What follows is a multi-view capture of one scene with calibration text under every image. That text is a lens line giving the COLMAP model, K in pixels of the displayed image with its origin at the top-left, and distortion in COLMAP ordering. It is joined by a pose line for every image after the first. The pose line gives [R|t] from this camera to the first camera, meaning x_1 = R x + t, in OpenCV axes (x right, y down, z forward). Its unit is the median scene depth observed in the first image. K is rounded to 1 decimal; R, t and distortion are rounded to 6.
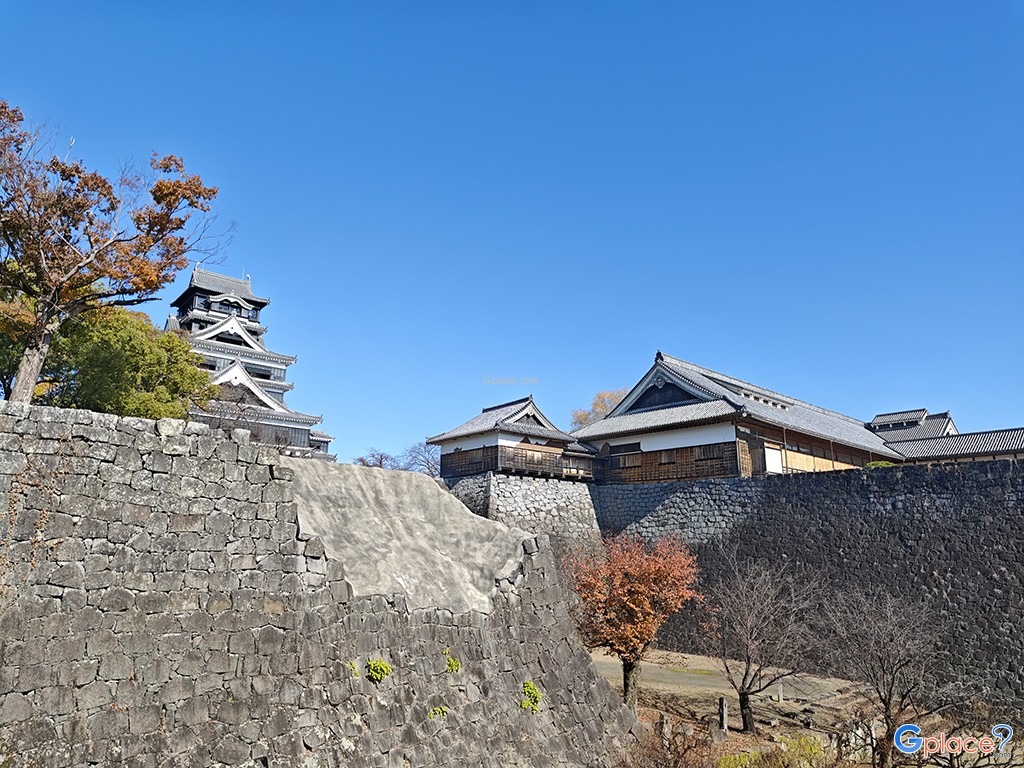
lens RADIAL K [[690.0, 0, 512.0], [0, 690.0, 384.0], [0, 0, 1]] dist [0.044548, -0.042876]
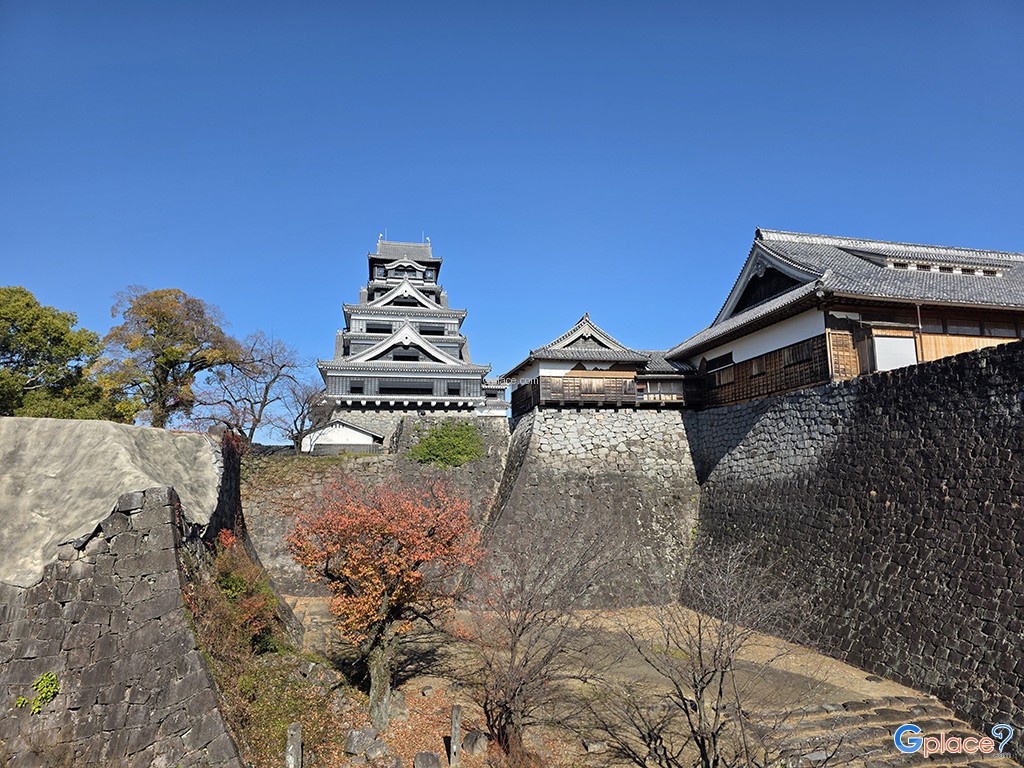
lens RADIAL K [[690.5, 0, 512.0], [0, 690.5, 384.0], [0, 0, 1]] dist [0.094306, -0.041220]
pose [[0.881420, -0.102639, -0.461047, 0.207053], [0.139780, 0.989064, 0.047043, 0.031182], [0.451176, -0.105910, 0.886128, 0.124560]]
